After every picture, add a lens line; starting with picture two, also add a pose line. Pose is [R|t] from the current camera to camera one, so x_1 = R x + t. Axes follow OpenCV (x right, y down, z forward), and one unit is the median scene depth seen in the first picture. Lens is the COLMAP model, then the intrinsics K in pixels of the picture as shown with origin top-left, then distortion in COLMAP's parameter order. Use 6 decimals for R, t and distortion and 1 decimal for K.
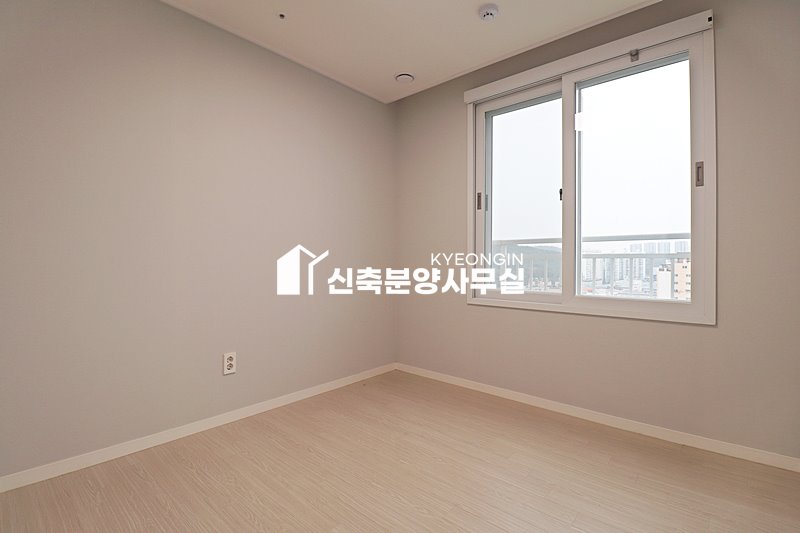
lens RADIAL K [[368.6, 0, 398.7], [0, 368.6, 259.3], [0, 0, 1]] dist [-0.006868, -0.007764]
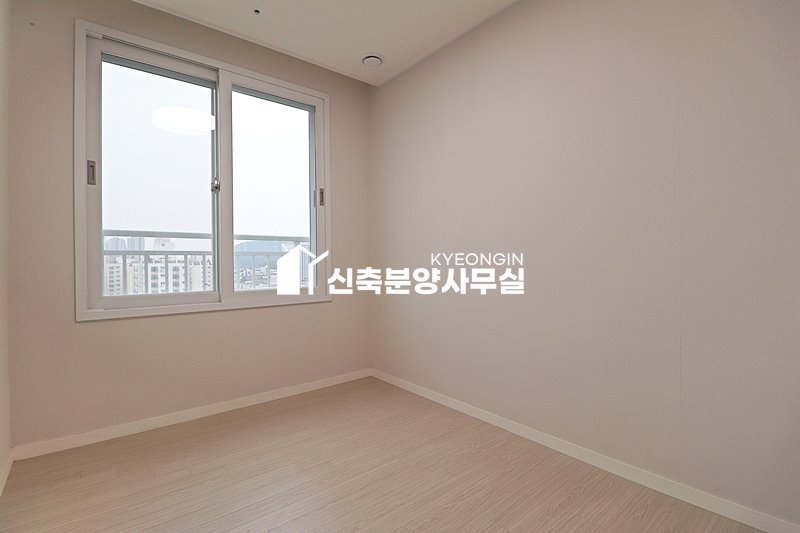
lens RADIAL K [[368.6, 0, 402.7], [0, 368.6, 259.2], [0, 0, 1]] dist [-0.006868, -0.007764]
pose [[0.125323, -0.005743, 0.992099, -0.374953], [-0.001703, 0.999981, 0.006003, 0.001616], [-0.992115, -0.002442, 0.125311, 0.320007]]
